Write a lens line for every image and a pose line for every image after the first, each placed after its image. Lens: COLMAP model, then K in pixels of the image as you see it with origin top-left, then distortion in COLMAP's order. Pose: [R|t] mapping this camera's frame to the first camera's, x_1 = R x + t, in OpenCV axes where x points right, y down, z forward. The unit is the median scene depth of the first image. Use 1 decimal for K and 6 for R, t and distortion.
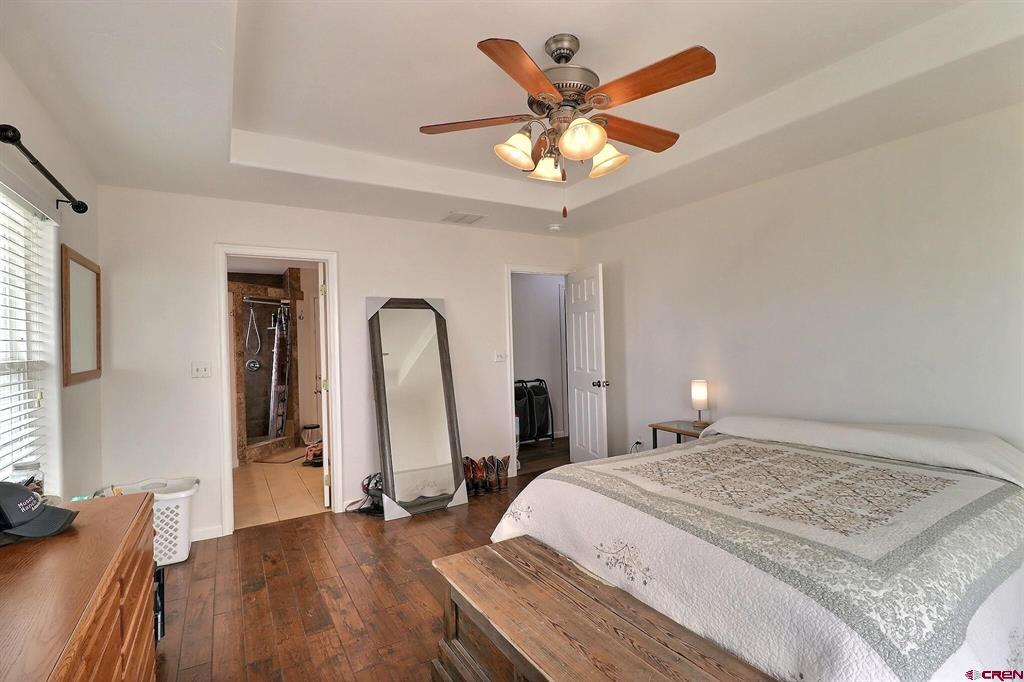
lens RADIAL K [[474.8, 0, 512.0], [0, 474.8, 341.0], [0, 0, 1]] dist [0.001477, -0.014049]
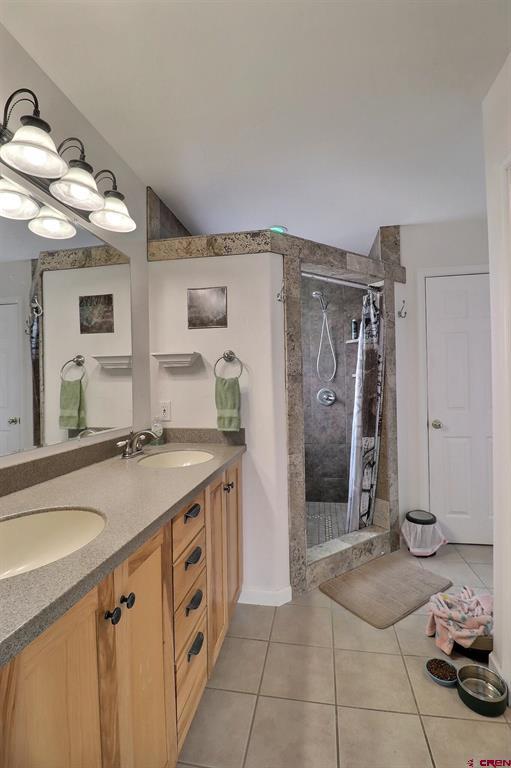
lens RADIAL K [[356.1, 0, 255.5], [0, 356.1, 384.0], [0, 0, 1]] dist [0.001477, -0.014049]
pose [[0.746667, 0.012288, -0.665084, -0.307100], [0.001370, 0.999799, 0.020010, 0.023701], [0.665196, -0.015852, 0.746500, 0.600522]]
